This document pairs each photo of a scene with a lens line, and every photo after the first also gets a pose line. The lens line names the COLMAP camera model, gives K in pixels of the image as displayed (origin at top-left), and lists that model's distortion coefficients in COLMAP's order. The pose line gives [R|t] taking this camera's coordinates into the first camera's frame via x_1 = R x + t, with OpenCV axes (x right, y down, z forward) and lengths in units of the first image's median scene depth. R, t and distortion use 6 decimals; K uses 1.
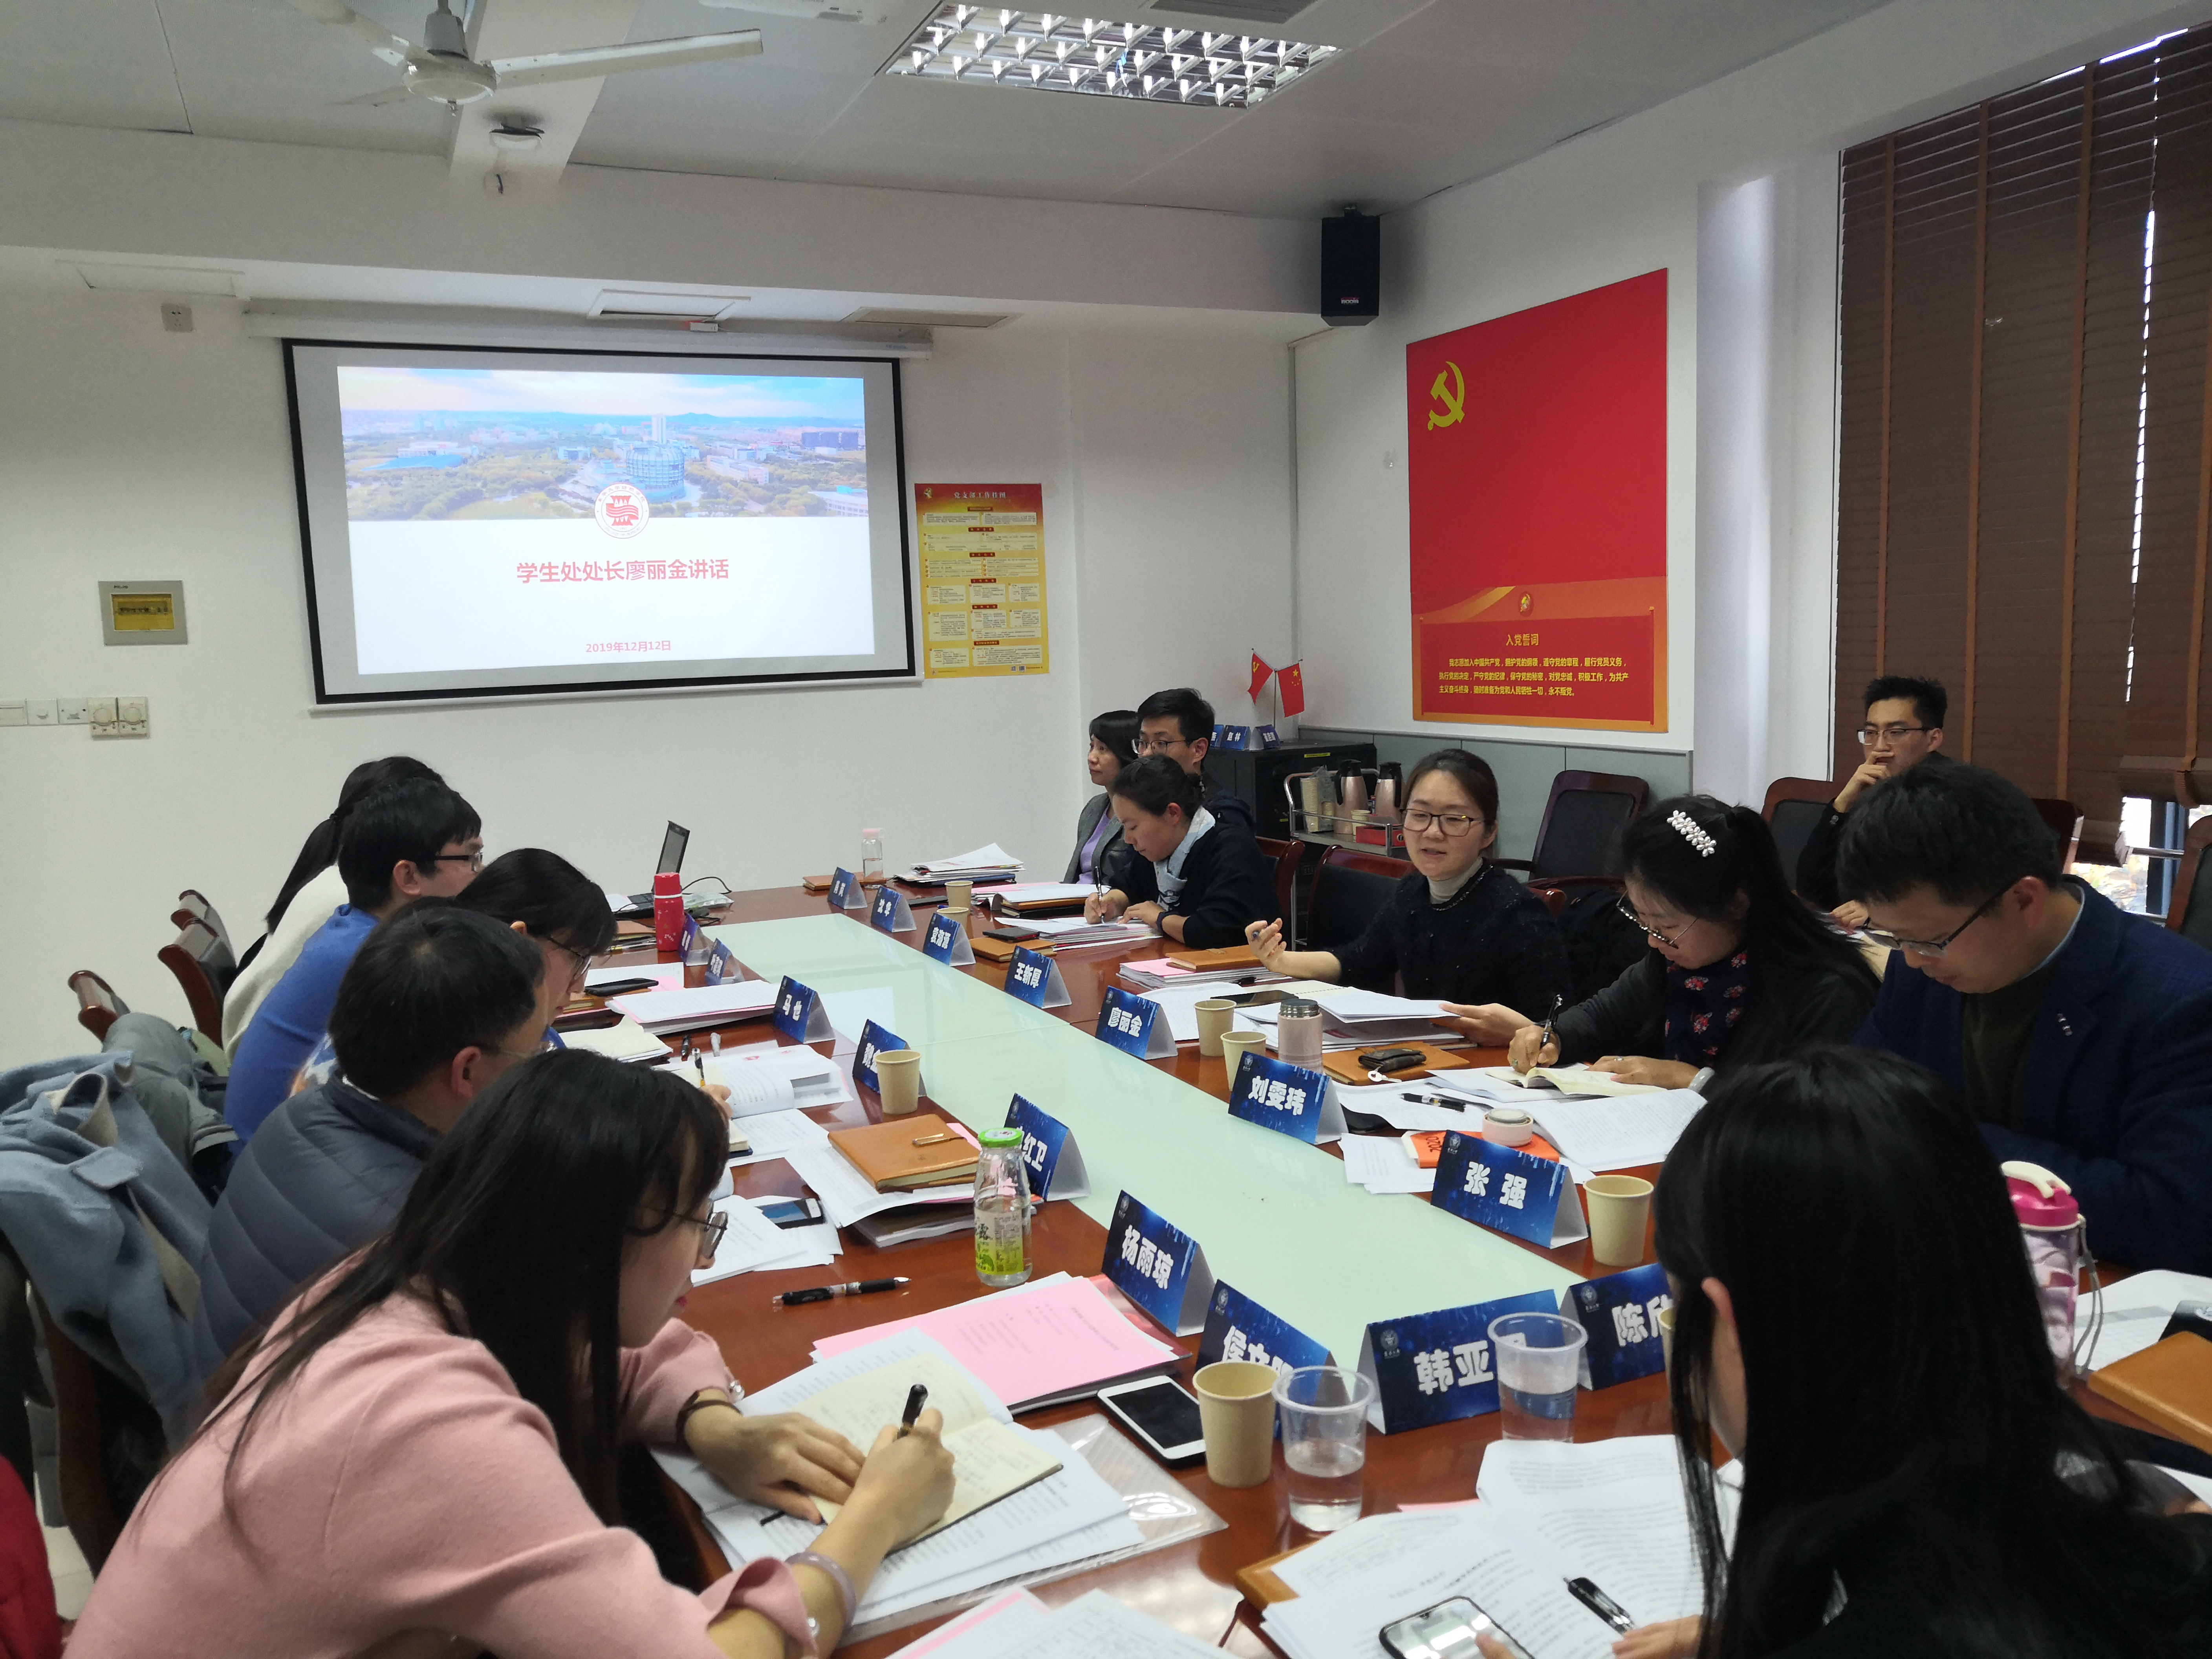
lens RADIAL K [[1717.9, 0, 1103.0], [0, 1717.9, 851.4], [0, 0, 1]] dist [0.000284, 0.000559]
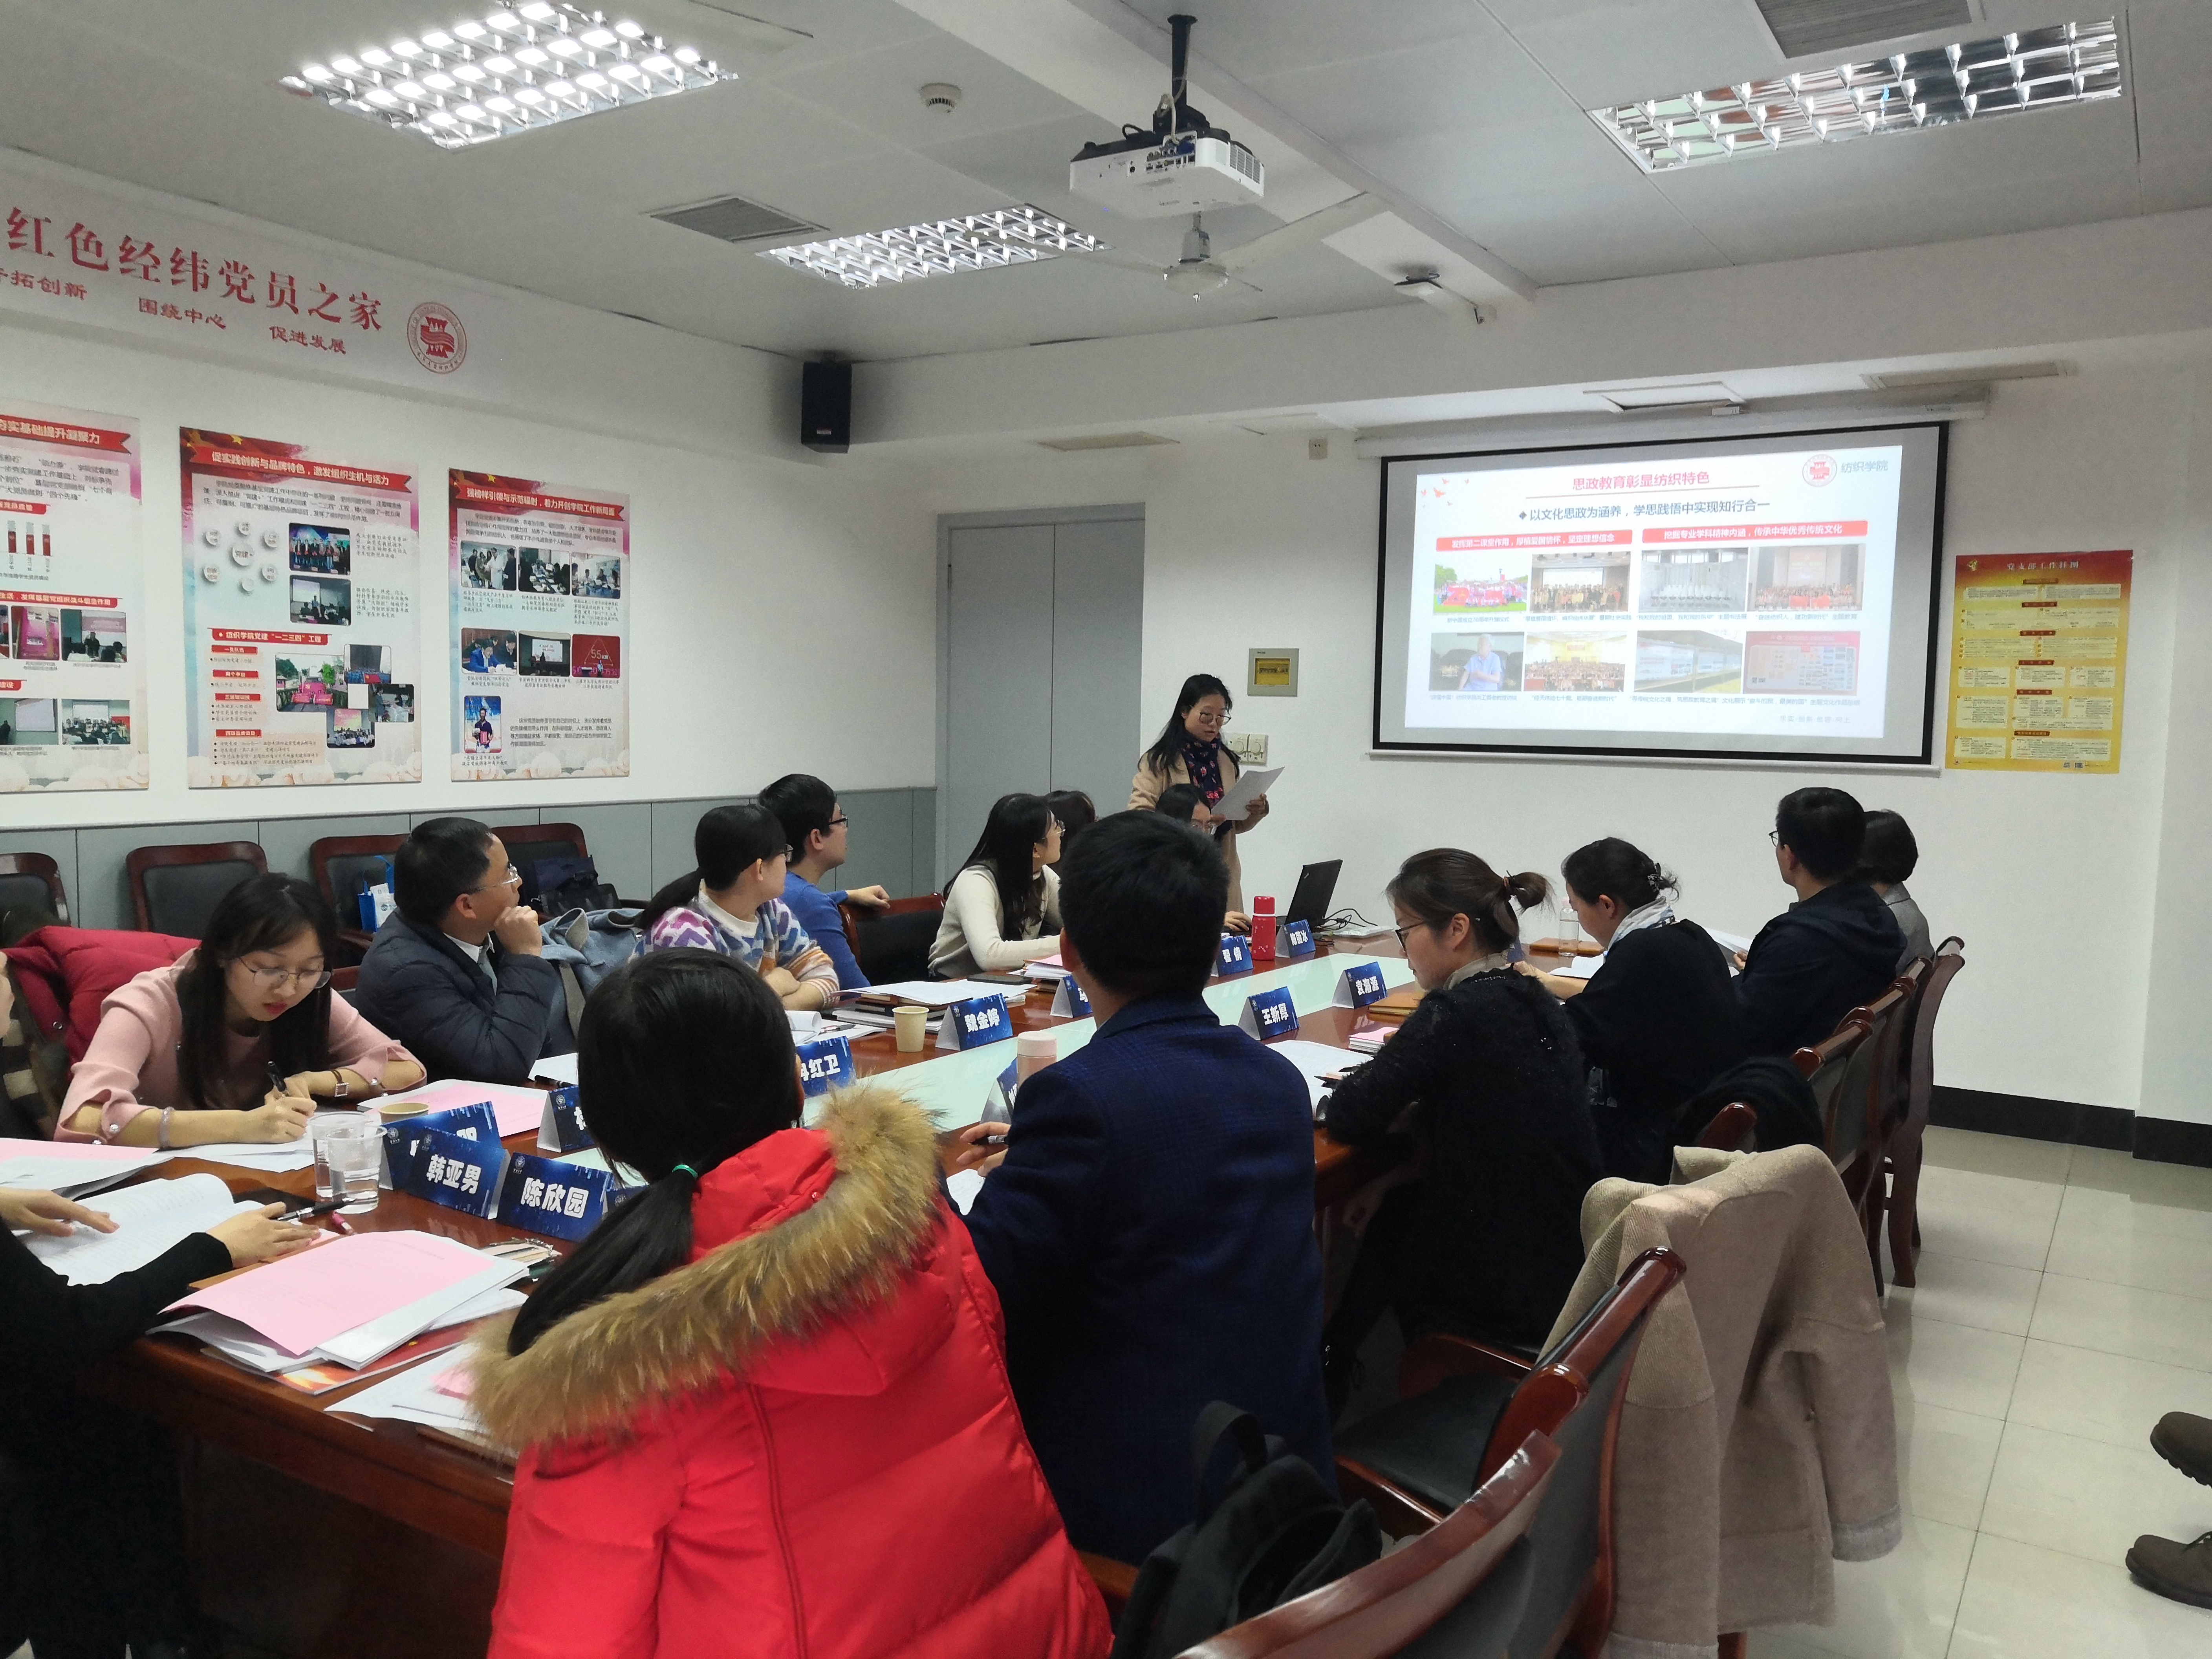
lens RADIAL K [[1717.9, 0, 1103.0], [0, 1717.9, 851.4], [0, 0, 1]] dist [0.000284, 0.000559]
pose [[0.555705, 0.115076, -0.823377, 0.437497], [-0.143062, 0.988837, 0.041648, -0.034580], [0.818978, 0.094650, 0.565965, 0.139039]]
